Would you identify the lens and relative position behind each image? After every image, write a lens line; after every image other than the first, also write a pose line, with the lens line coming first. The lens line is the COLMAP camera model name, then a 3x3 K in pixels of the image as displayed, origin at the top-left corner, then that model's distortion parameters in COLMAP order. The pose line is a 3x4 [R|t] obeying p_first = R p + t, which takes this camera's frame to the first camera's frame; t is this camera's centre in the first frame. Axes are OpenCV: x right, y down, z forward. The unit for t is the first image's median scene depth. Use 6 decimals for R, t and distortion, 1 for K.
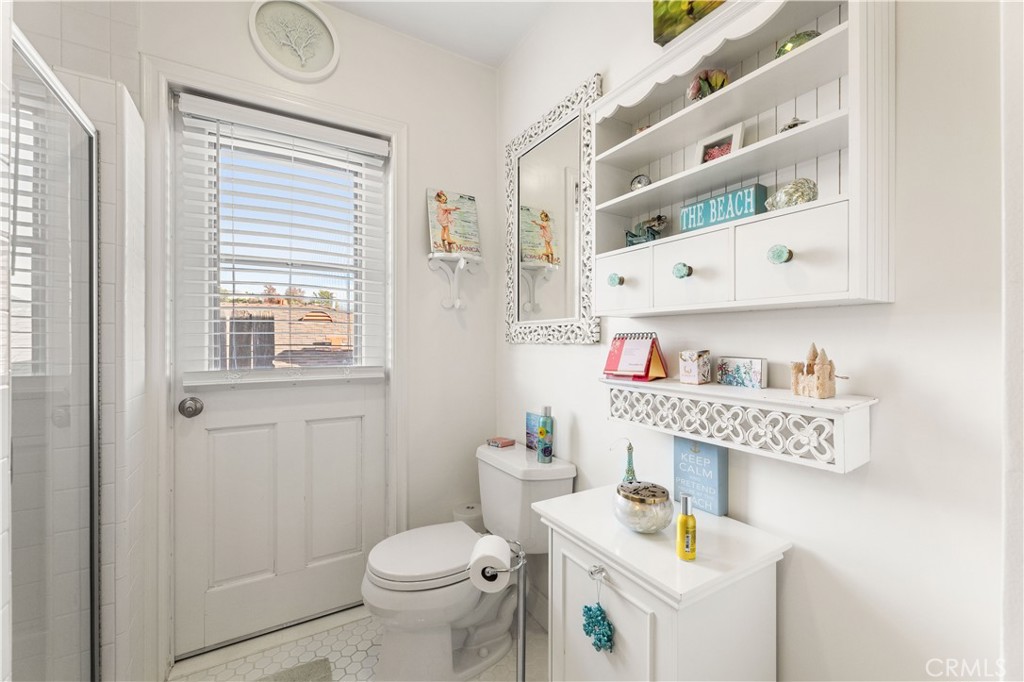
lens RADIAL K [[420.7, 0, 533.3], [0, 420.7, 340.5], [0, 0, 1]] dist [-0.001328, 0.000705]
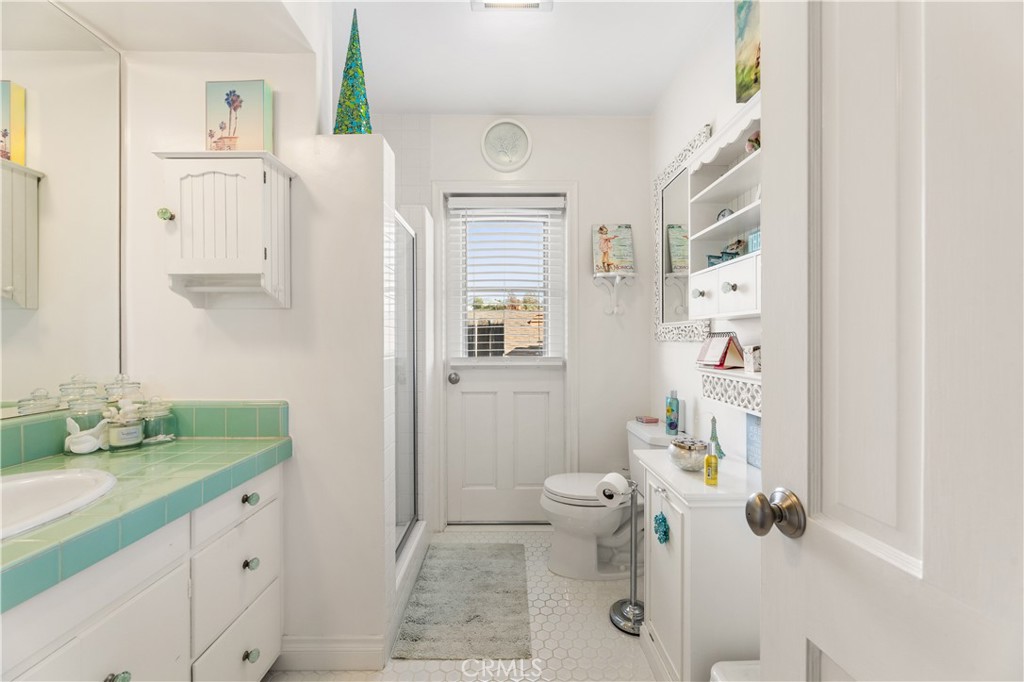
lens RADIAL K [[420.7, 0, 527.0], [0, 420.7, 339.9], [0, 0, 1]] dist [-0.001328, 0.000705]
pose [[0.866082, -0.002593, -0.499895, 0.292799], [0.002740, 0.999996, -0.000439, 0.003504], [0.499894, -0.000989, 0.866086, -0.326880]]
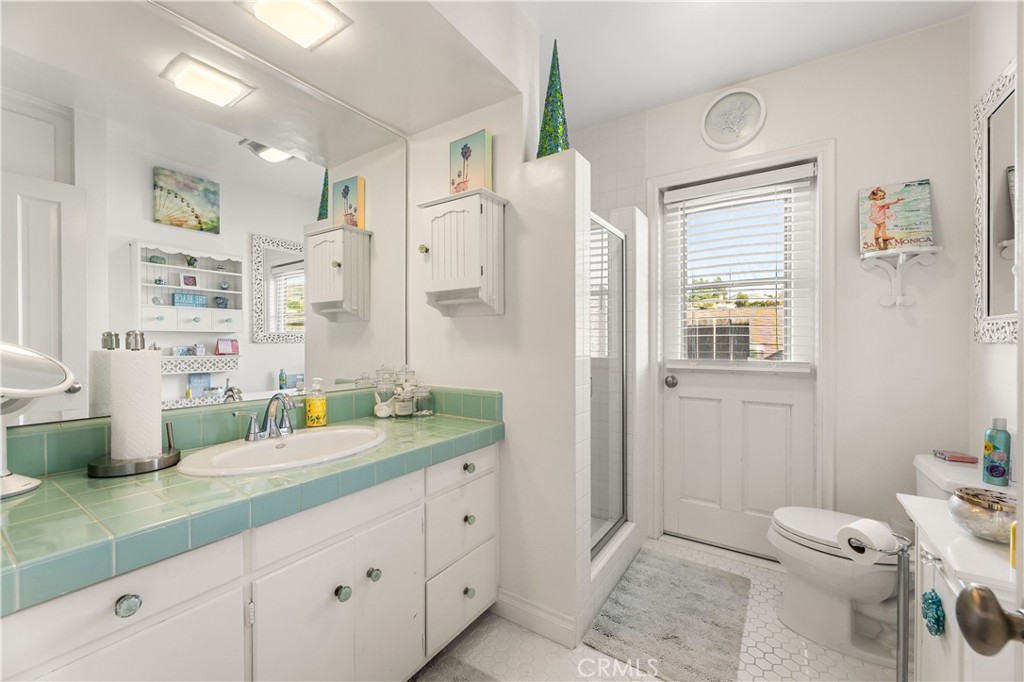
lens RADIAL K [[420.7, 0, 517.1], [0, 420.7, 342.3], [0, 0, 1]] dist [-0.001328, 0.000705]
pose [[0.429659, 0.000603, -0.902991, 0.387412], [0.000988, 0.999999, 0.001138, 0.004101], [0.902991, -0.001382, 0.429658, -0.230497]]
